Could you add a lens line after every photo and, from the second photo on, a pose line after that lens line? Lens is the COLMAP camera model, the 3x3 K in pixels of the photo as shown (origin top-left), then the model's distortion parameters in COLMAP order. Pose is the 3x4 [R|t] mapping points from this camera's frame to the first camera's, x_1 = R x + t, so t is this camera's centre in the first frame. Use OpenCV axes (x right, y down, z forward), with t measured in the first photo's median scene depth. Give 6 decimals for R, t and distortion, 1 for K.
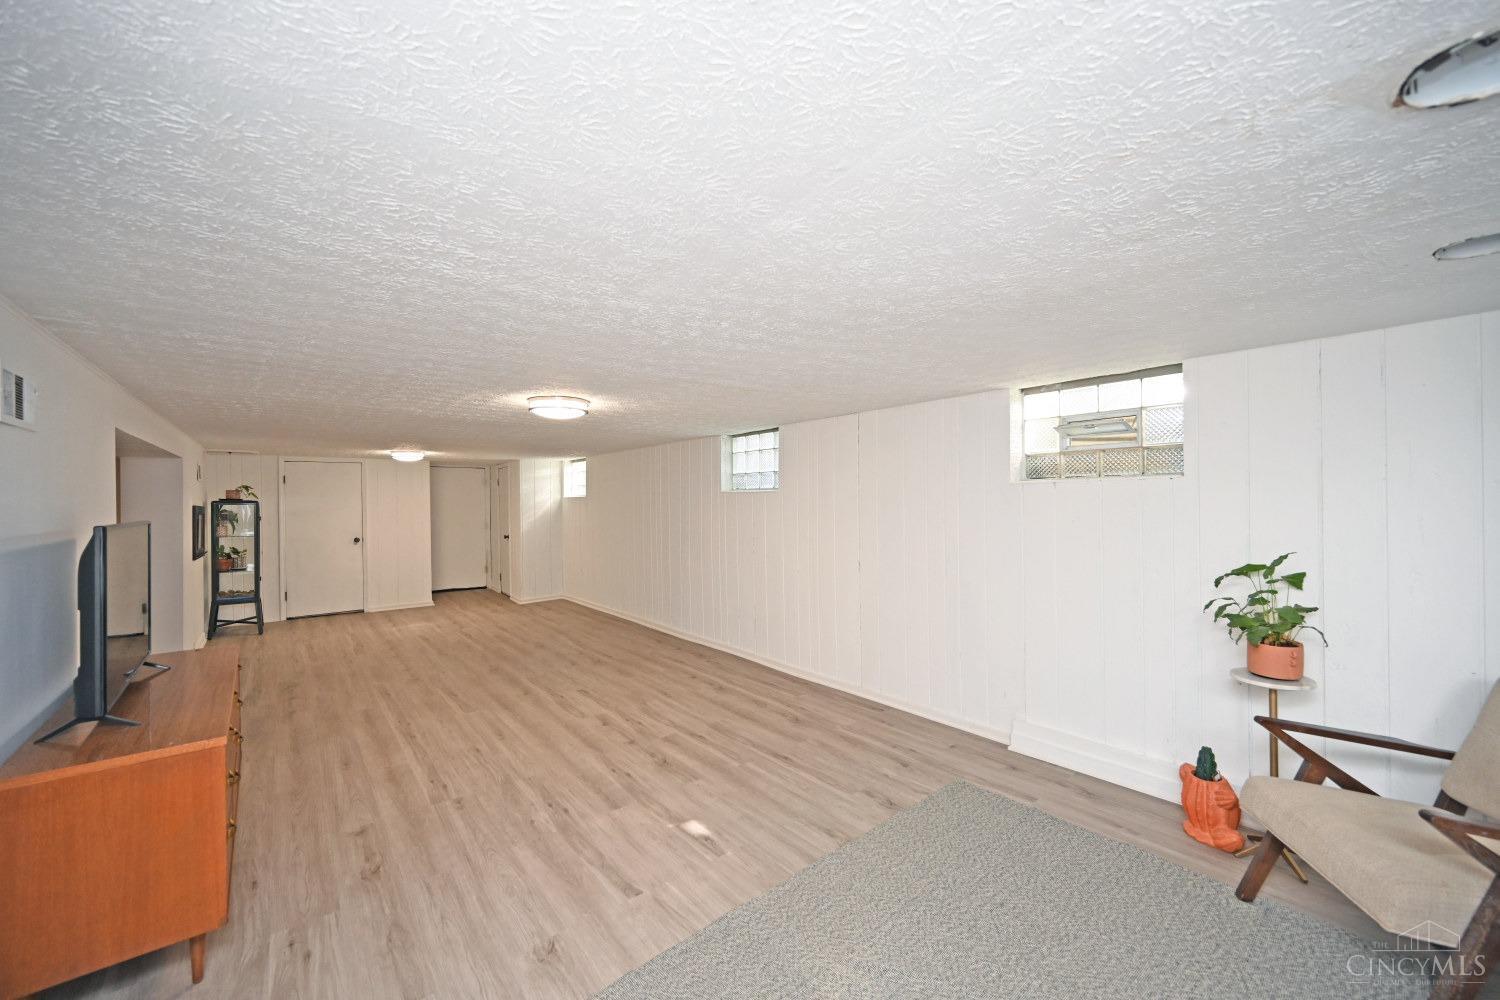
lens RADIAL K [[587.3, 0, 761.4], [0, 587.3, 498.9], [0, 0, 1]] dist [-0.000994, -0.000029]
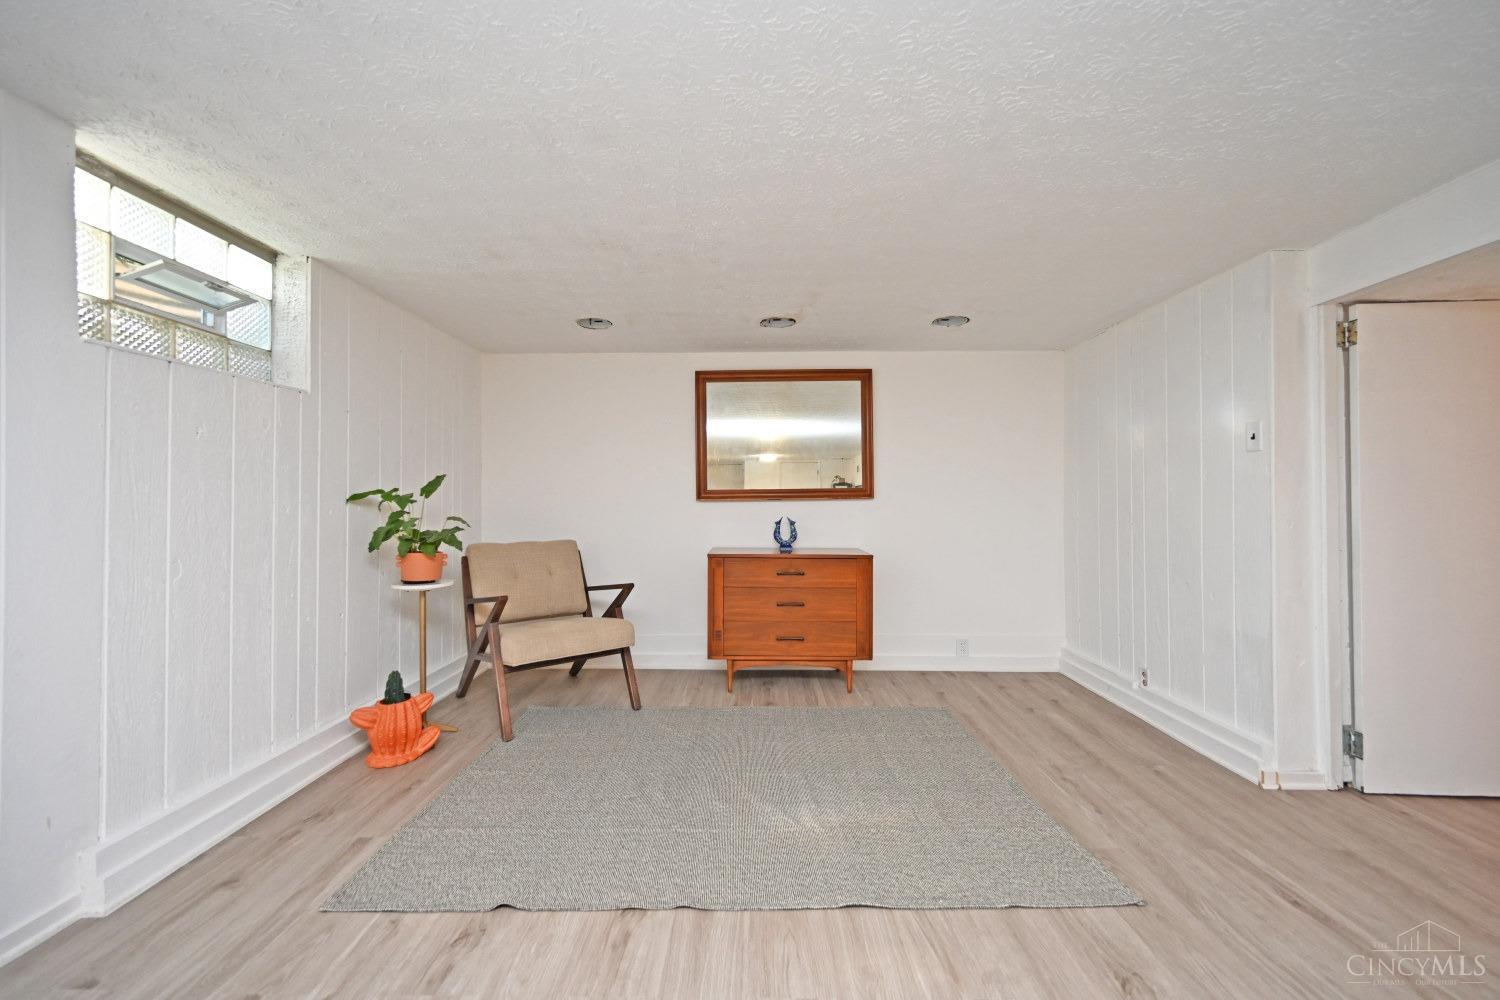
lens RADIAL K [[602.8, 0, 754.6], [0, 602.8, 496.6], [0, 0, 1]] dist [0.002482, 0.000126]
pose [[-0.767510, 0.019349, 0.640745, -0.294084], [0.009966, 0.999784, -0.018253, 0.119030], [-0.640959, -0.007623, -0.767537, 1.099276]]
